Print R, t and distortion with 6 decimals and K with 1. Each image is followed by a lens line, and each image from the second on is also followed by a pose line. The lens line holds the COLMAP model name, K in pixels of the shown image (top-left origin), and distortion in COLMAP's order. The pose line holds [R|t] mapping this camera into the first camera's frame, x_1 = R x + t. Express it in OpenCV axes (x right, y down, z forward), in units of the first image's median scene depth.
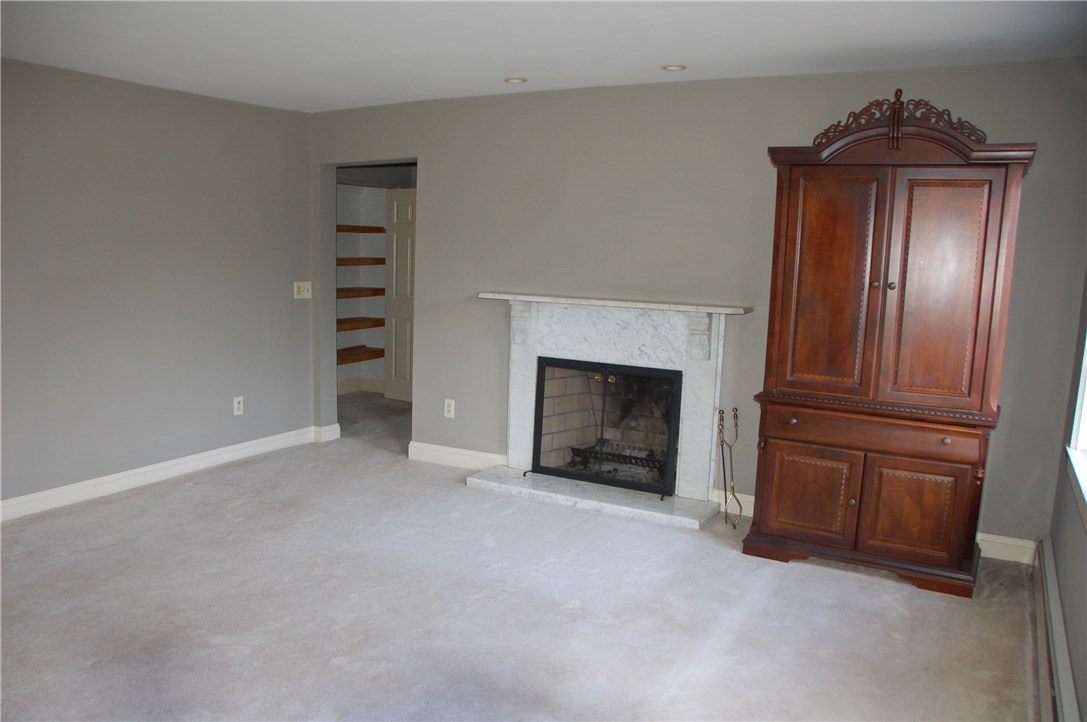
lens RADIAL K [[861.7, 0, 538.1], [0, 861.7, 390.7], [0, 0, 1]] dist [-0.140374, 0.121837]
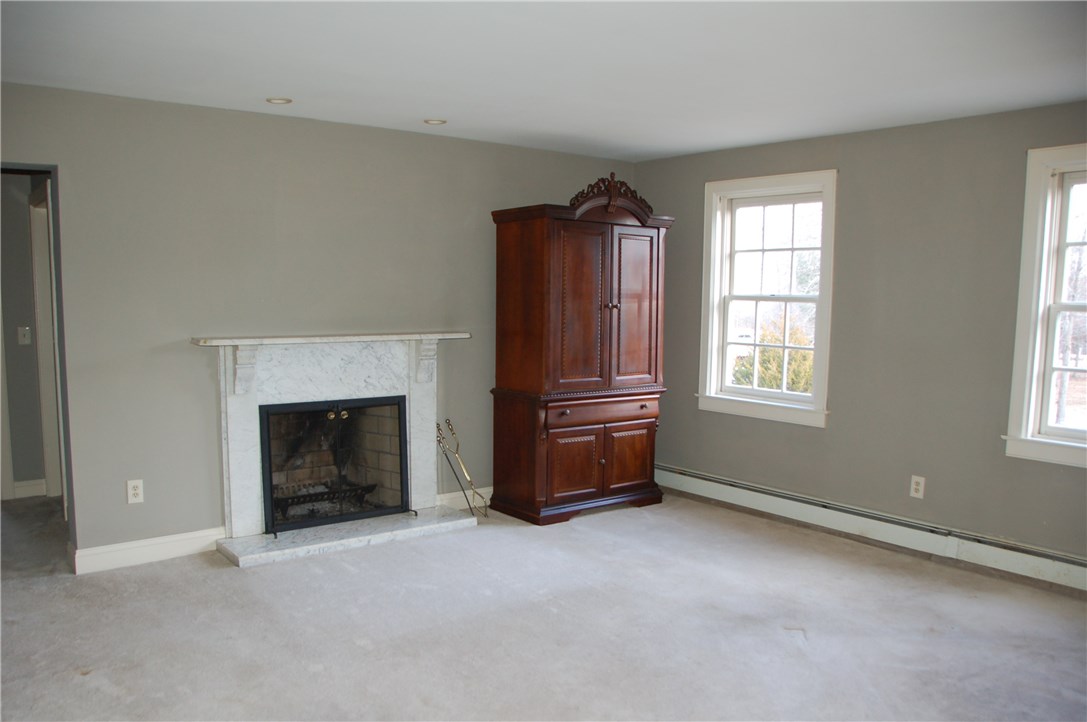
lens RADIAL K [[861.7, 0, 538.1], [0, 861.7, 390.7], [0, 0, 1]] dist [-0.140374, 0.121837]
pose [[0.389516, -0.129249, 0.911905, -0.750517], [0.149708, 0.985822, 0.075779, -0.085020], [-0.908771, 0.107002, 0.403343, 0.404597]]
